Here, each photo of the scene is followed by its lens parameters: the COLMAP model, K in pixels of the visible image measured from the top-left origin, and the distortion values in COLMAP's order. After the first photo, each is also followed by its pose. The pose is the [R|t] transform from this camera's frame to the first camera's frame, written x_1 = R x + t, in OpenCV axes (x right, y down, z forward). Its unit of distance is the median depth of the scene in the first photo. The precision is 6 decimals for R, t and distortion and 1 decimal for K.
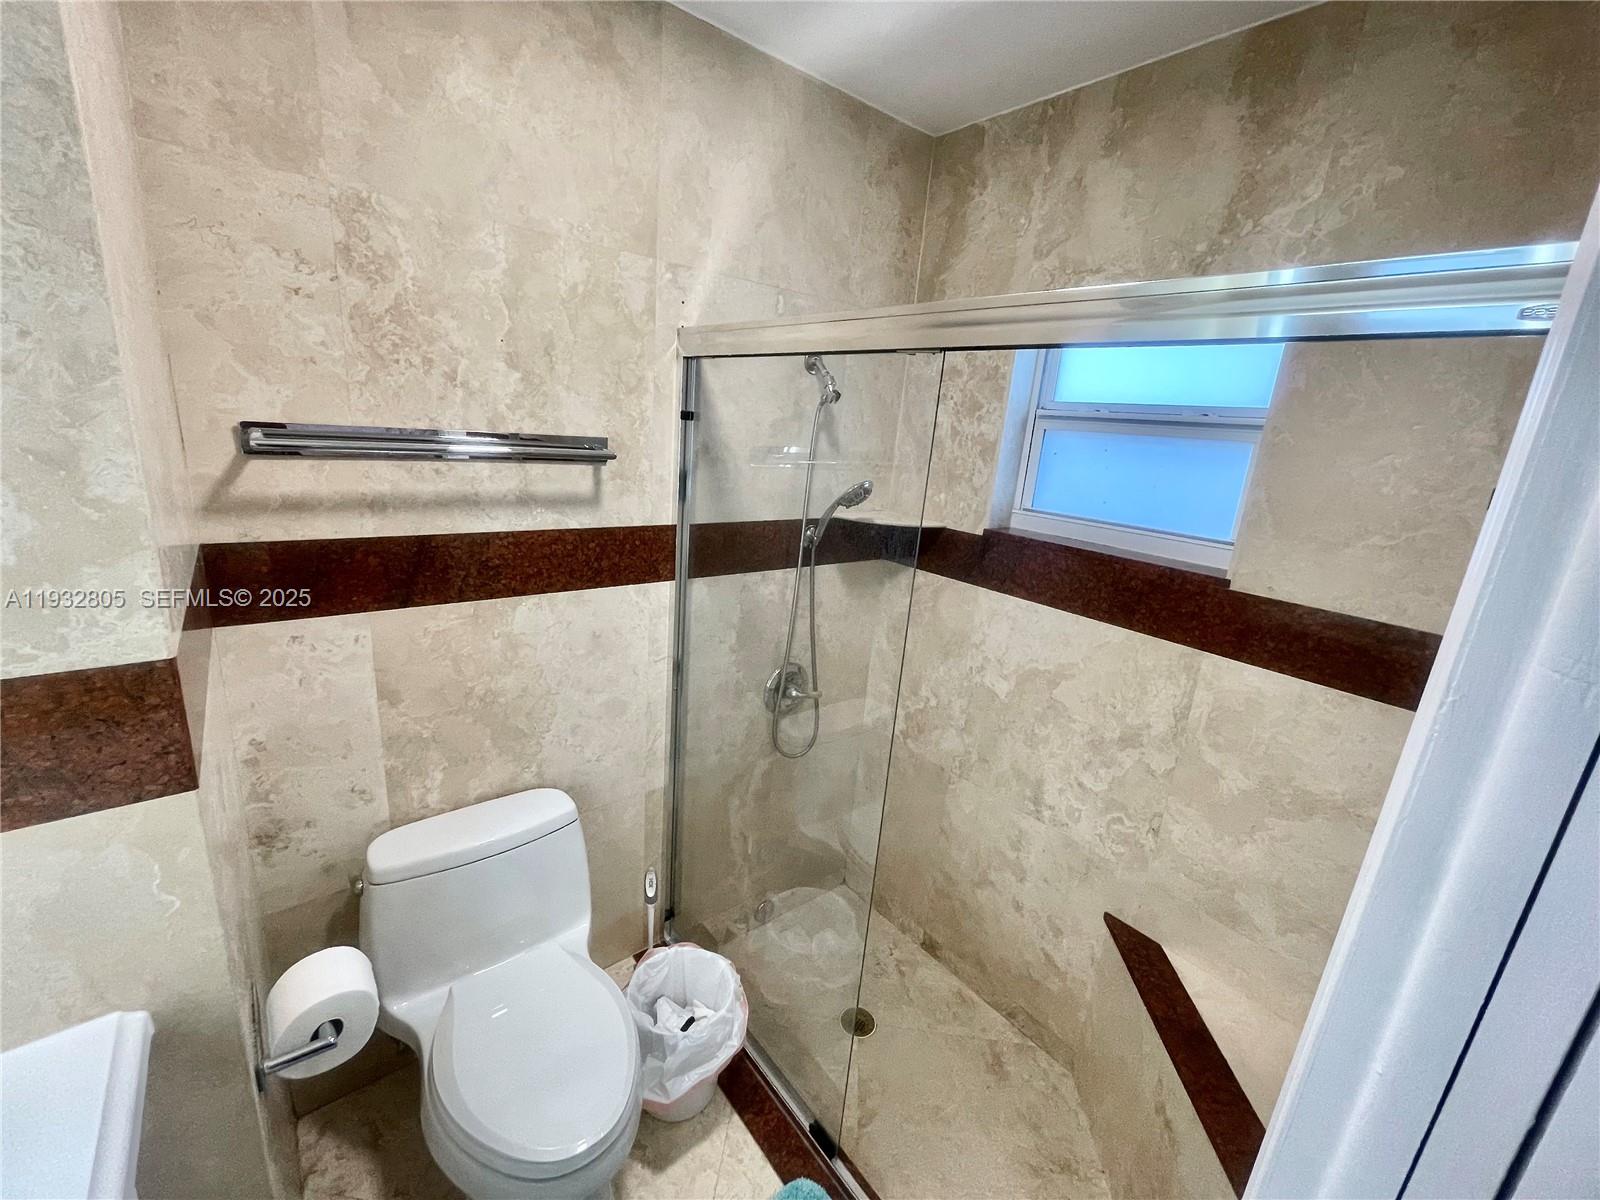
lens RADIAL K [[650.8, 0, 801.2], [0, 650.8, 595.4], [0, 0, 1]] dist [-0.000167, 0.001013]
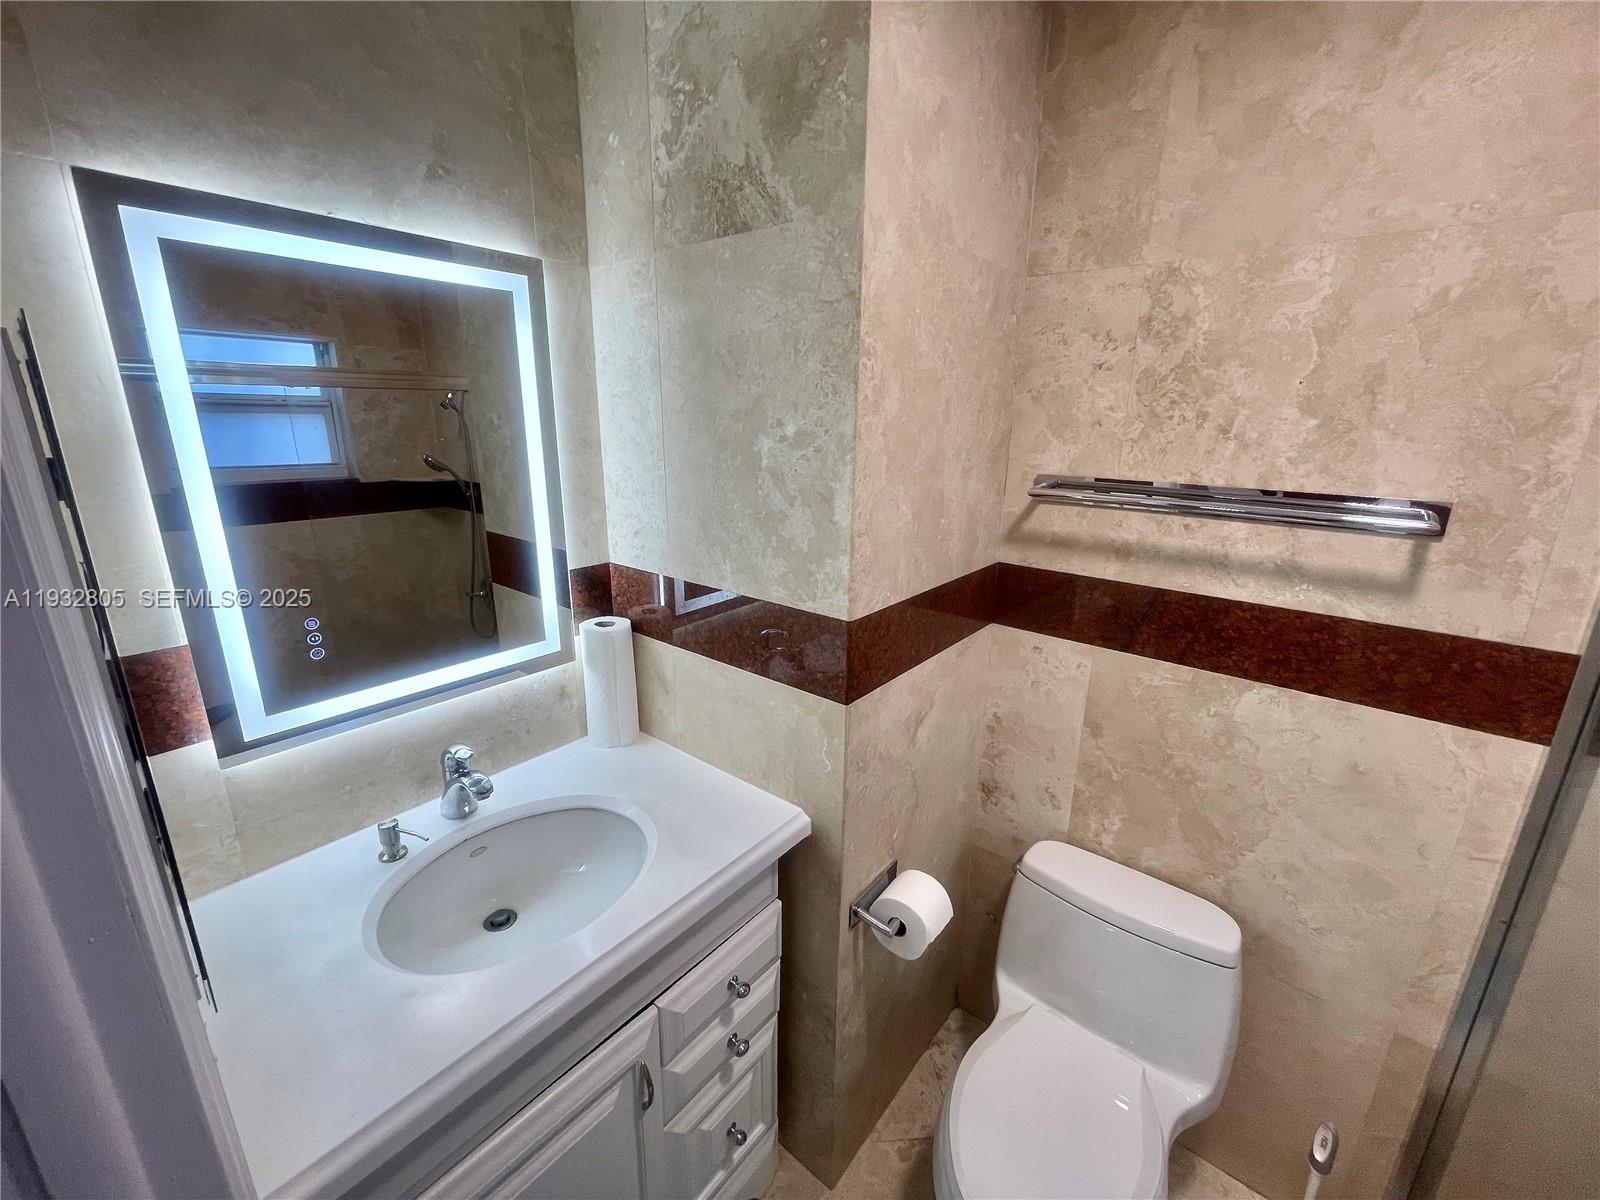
lens RADIAL K [[650.8, 0, 789.3], [0, 650.8, 594.2], [0, 0, 1]] dist [-0.000167, 0.001013]
pose [[0.186546, 0.192553, -0.963392, 0.278024], [-0.255254, 0.956429, 0.141735, -0.081554], [0.948708, 0.219469, 0.227568, 0.243705]]
